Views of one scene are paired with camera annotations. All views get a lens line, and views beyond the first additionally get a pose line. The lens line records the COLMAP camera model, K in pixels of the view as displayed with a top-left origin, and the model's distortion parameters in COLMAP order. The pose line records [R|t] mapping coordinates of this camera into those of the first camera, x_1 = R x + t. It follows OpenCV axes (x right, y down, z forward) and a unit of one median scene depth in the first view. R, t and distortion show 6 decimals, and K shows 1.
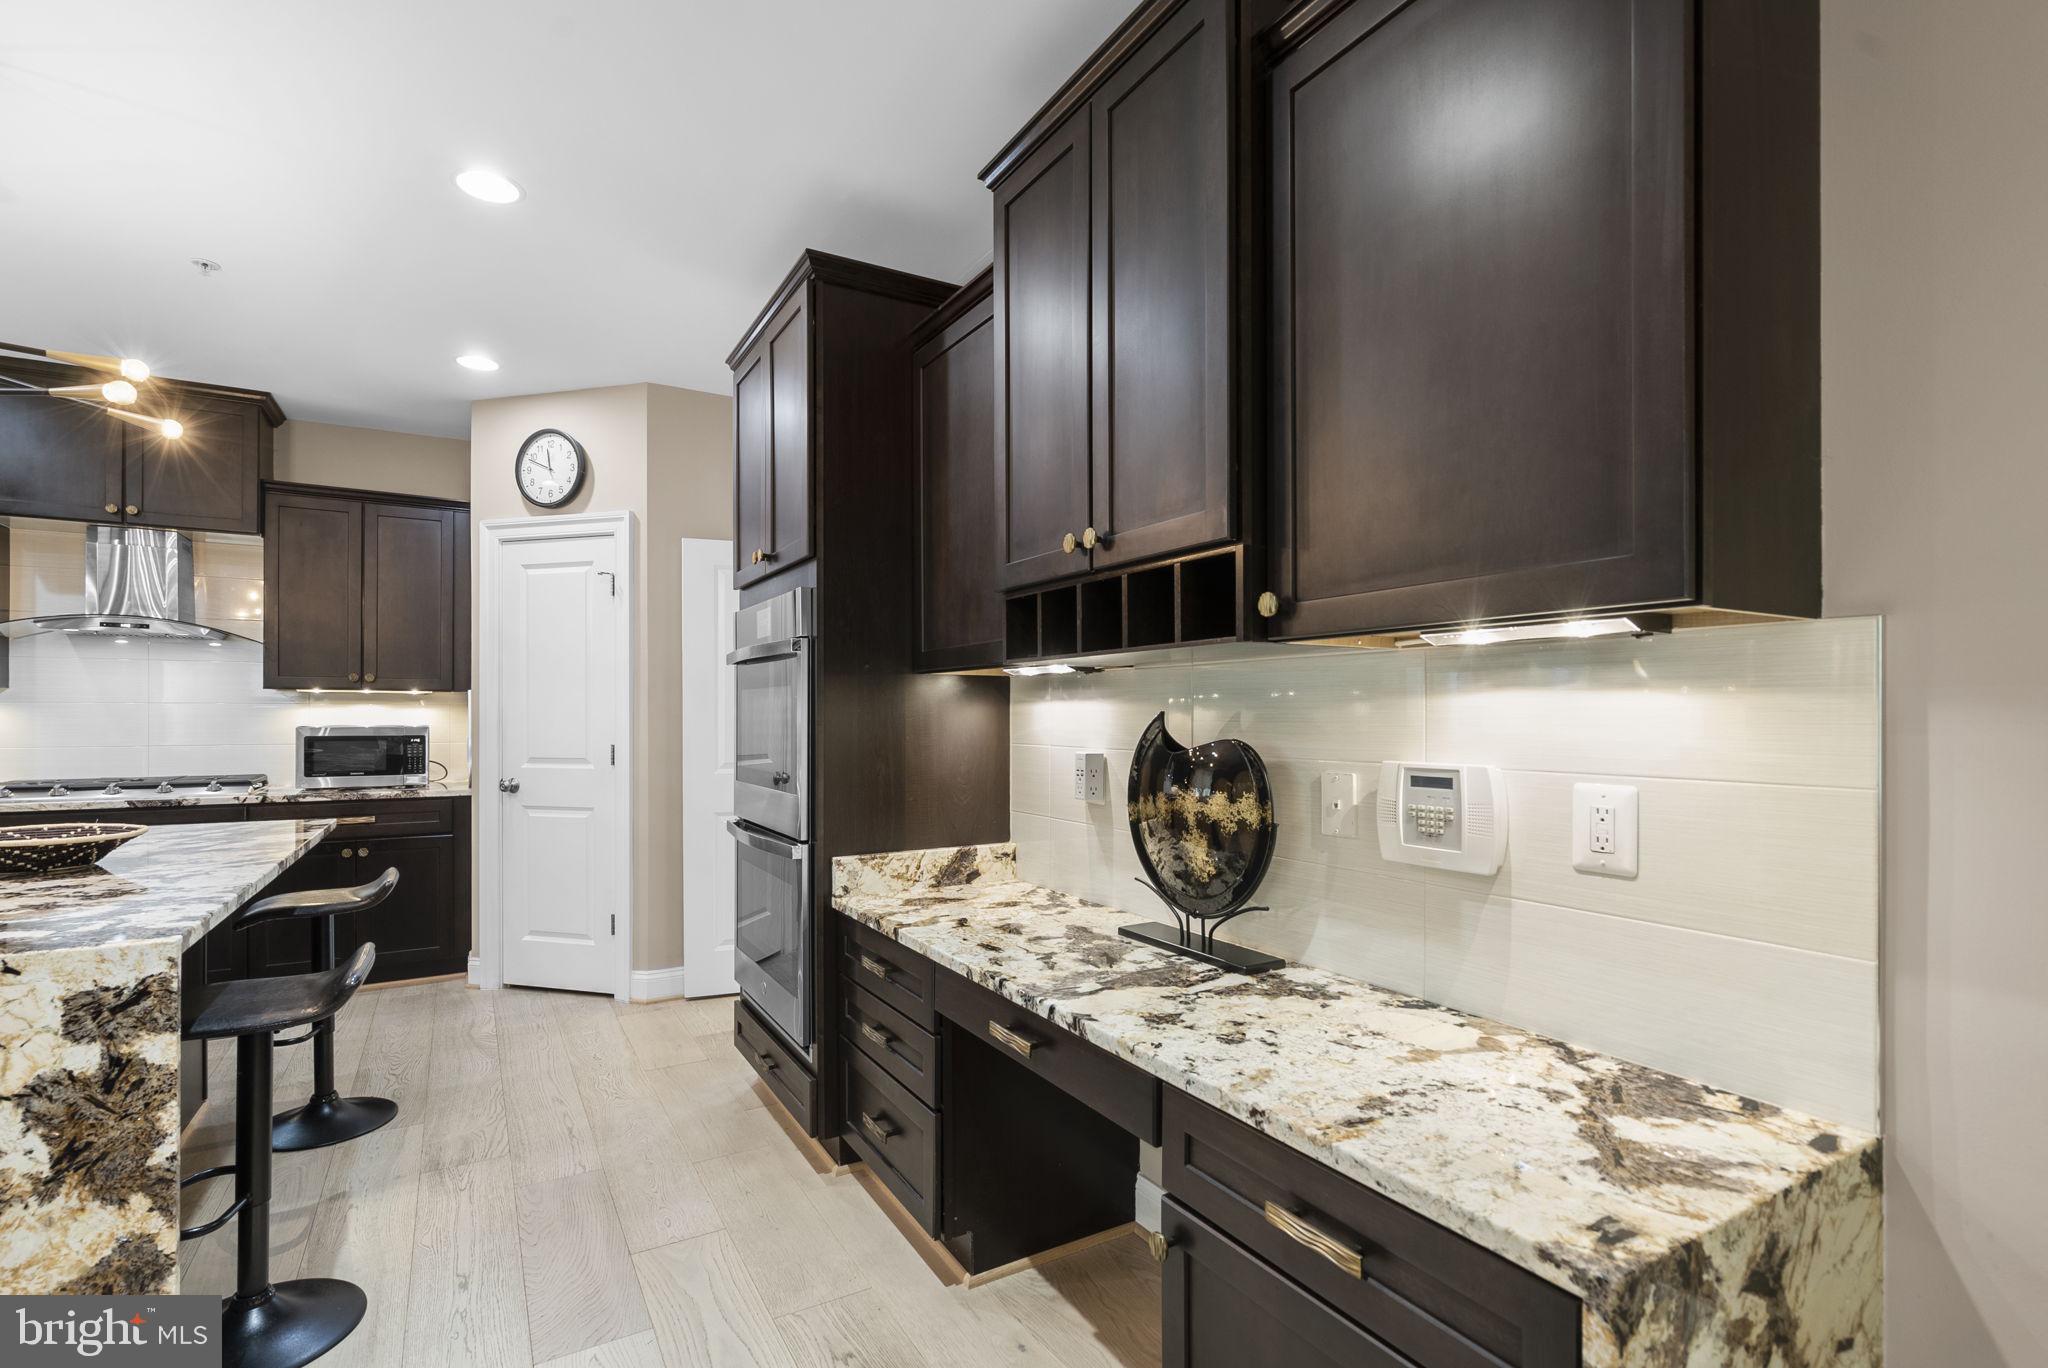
lens RADIAL K [[939.1, 0, 1015.8], [0, 939.1, 718.3], [0, 0, 1]] dist [-0.003955, 0.001936]
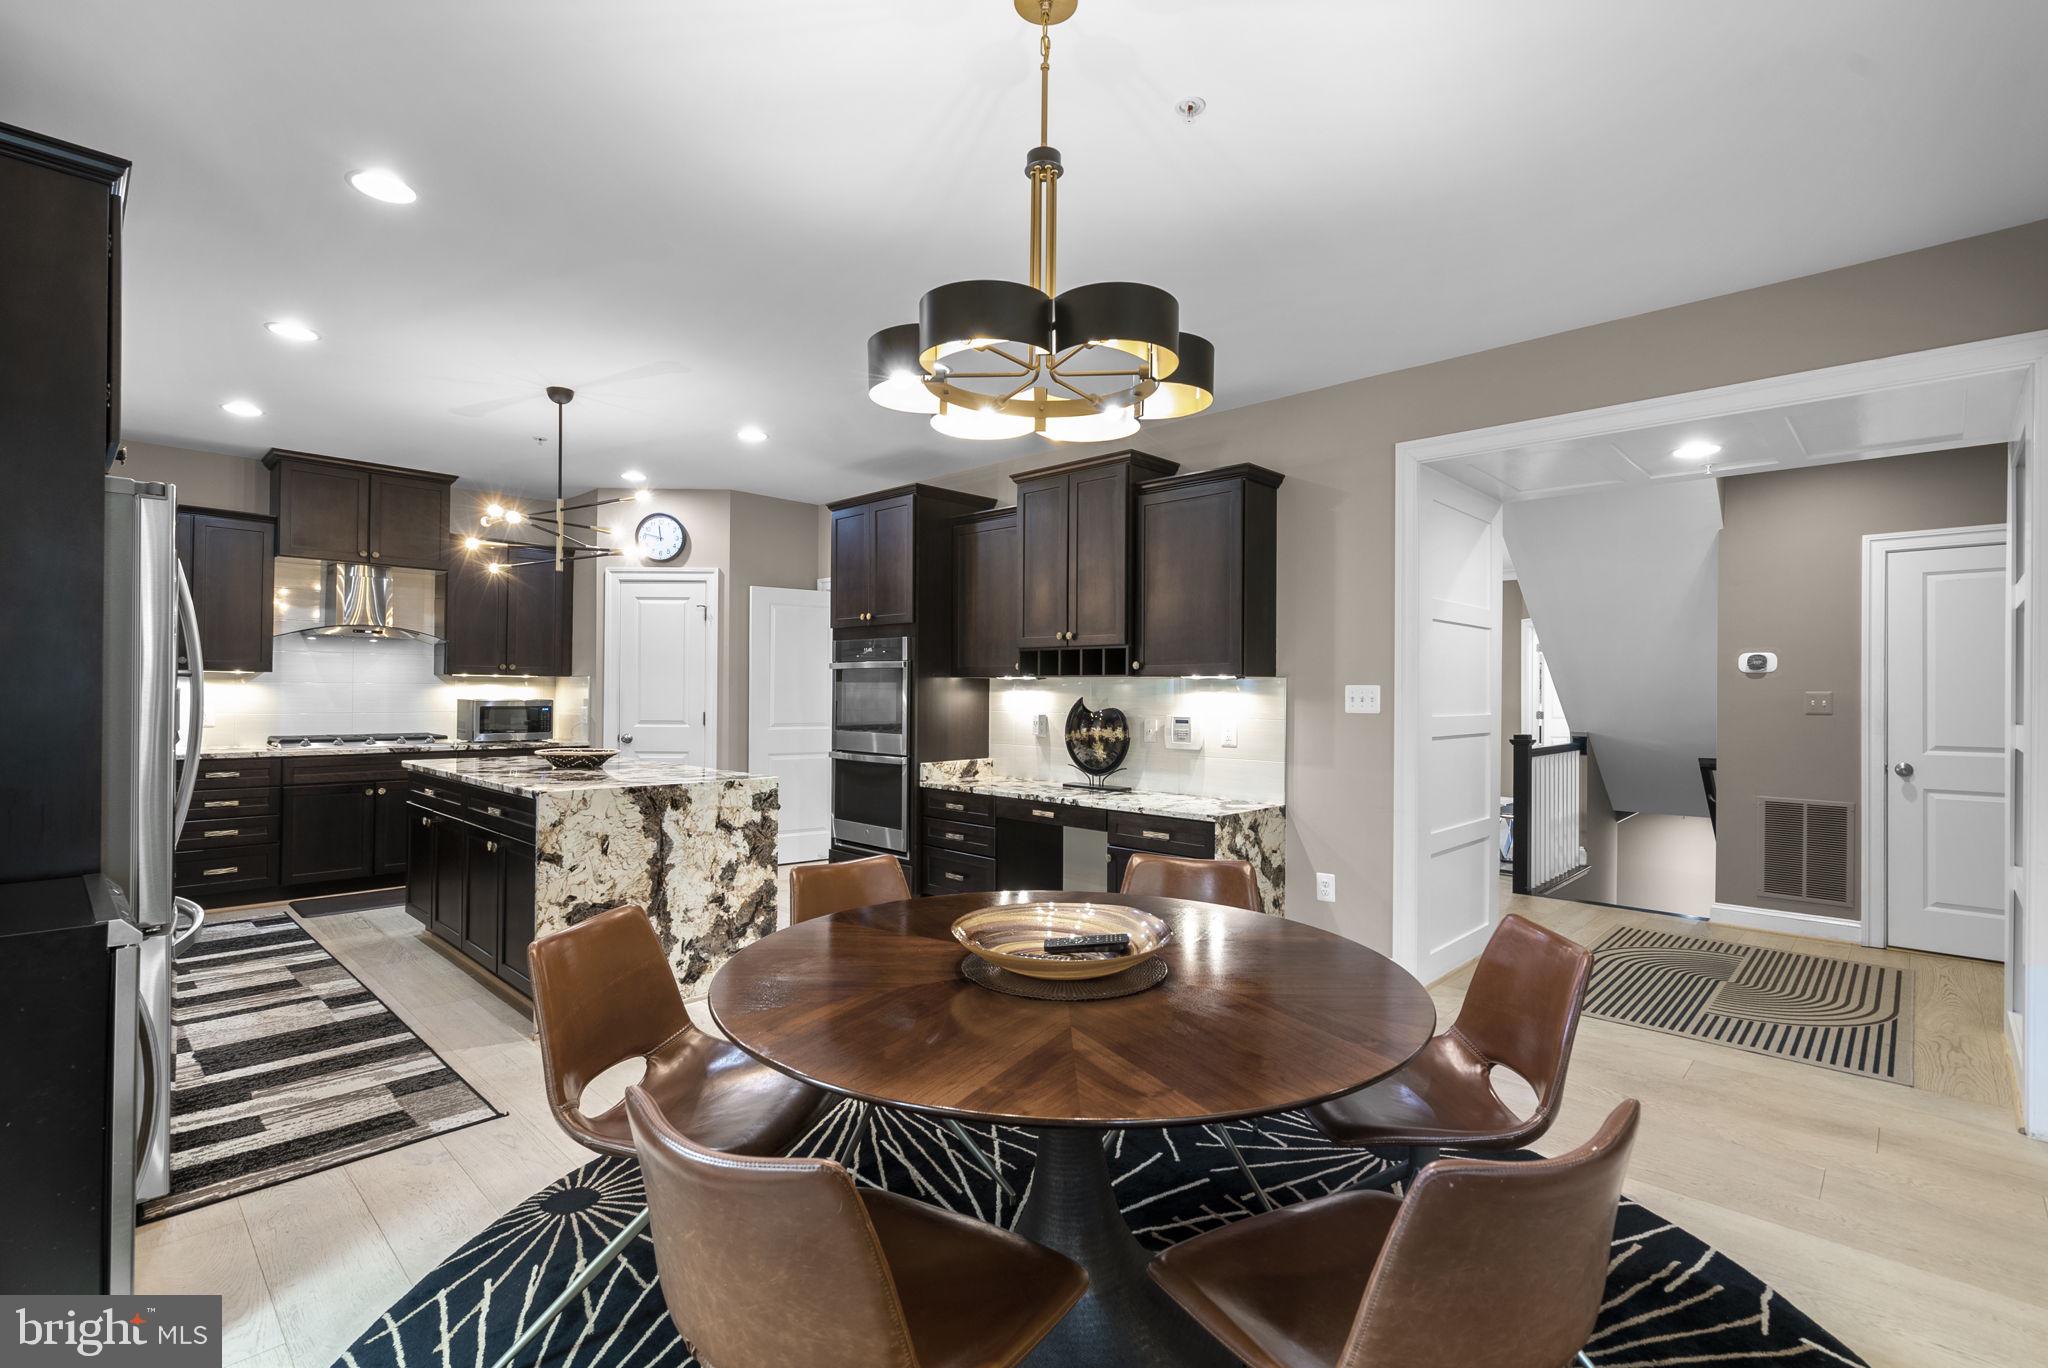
lens RADIAL K [[939.1, 0, 1012.0], [0, 939.1, 691.4], [0, 0, 1]] dist [-0.003955, 0.001936]
pose [[0.964566, 0.006987, 0.263748, -0.552705], [-0.007026, 0.999975, -0.000794, -0.015570], [-0.263747, -0.001087, 0.964591, -1.111520]]
